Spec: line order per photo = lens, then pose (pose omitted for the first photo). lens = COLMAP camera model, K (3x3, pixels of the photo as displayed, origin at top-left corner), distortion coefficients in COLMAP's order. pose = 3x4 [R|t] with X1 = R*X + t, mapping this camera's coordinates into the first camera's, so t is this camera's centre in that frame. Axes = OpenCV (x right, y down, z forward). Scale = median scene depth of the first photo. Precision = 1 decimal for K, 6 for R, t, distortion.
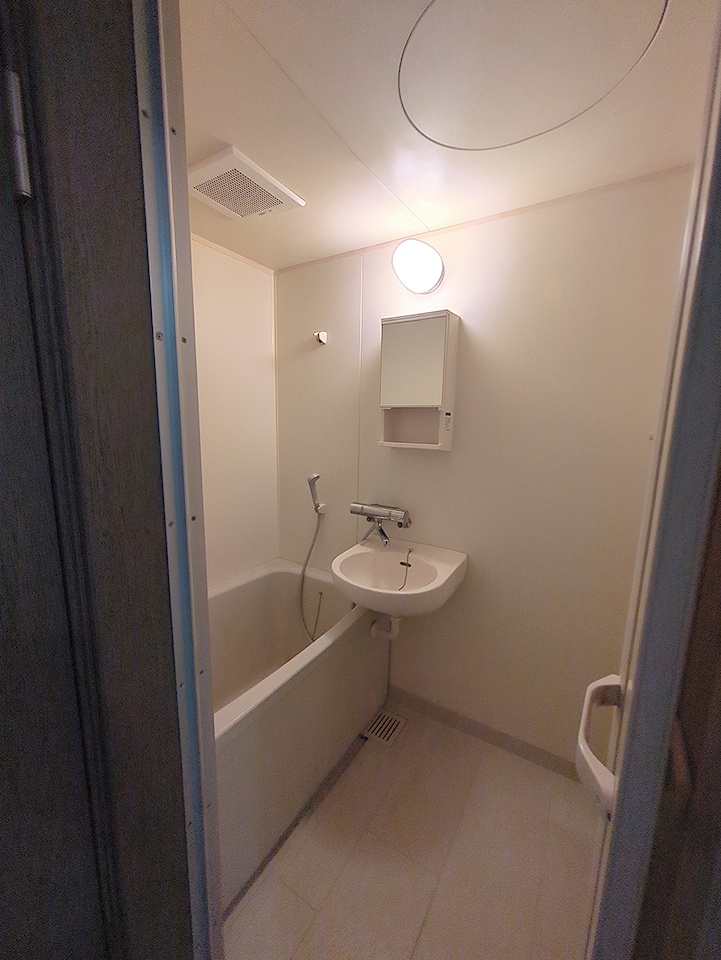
lens RADIAL K [[375.3, 0, 358.9], [0, 375.3, 483.1], [0, 0, 1]] dist [-0.007399, 0.001592]
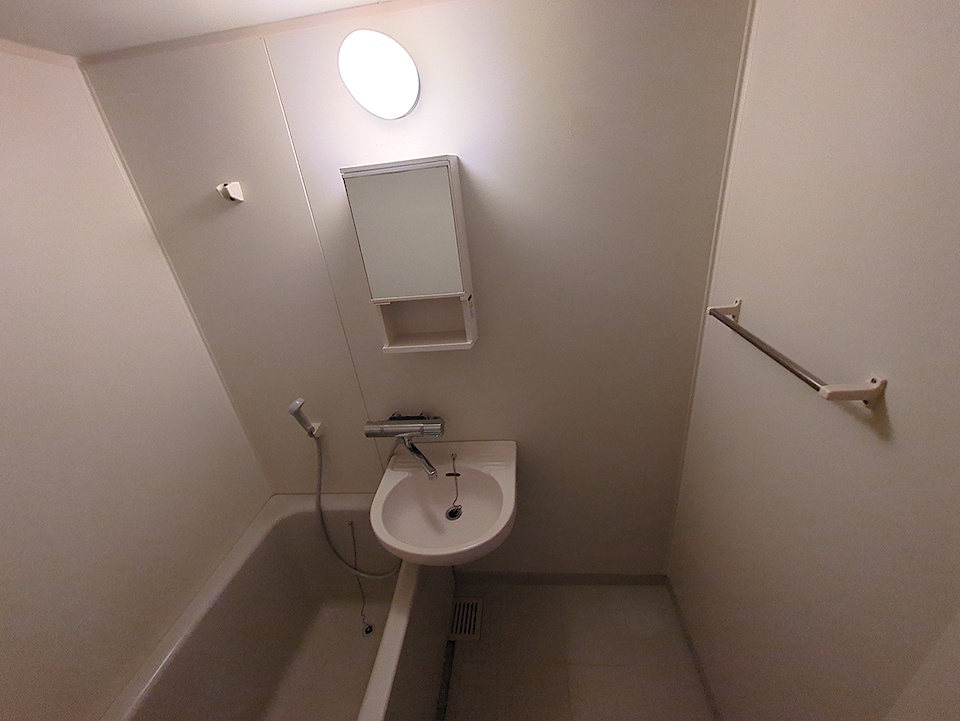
lens RADIAL K [[375.3, 0, 483.3], [0, 375.3, 359.7], [0, 0, 1]] dist [-0.007399, 0.001592]
pose [[0.883341, -0.295868, 0.363552, -0.044798], [0.193972, 0.936820, 0.291106, -0.252174], [-0.426712, -0.186627, 0.884922, 0.264039]]
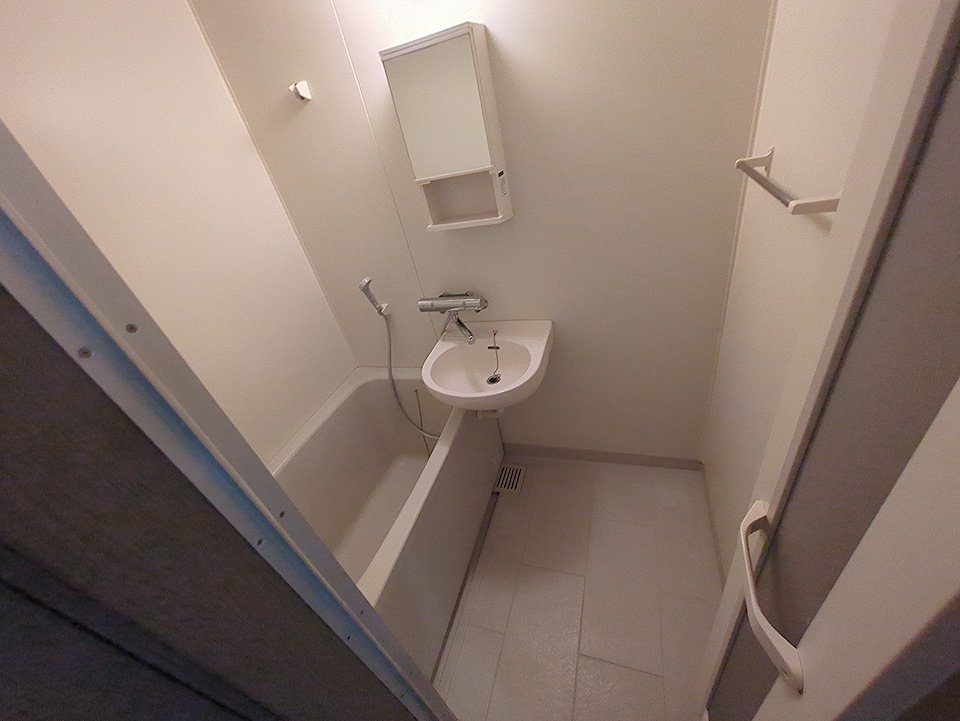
lens RADIAL K [[375.3, 0, 483.4], [0, 375.3, 358.5], [0, 0, 1]] dist [-0.007399, 0.001592]
pose [[0.943661, -0.315597, 0.099513, -0.005756], [0.253708, 0.883073, 0.394733, -0.143868], [-0.212454, -0.347247, 0.913391, 0.109013]]
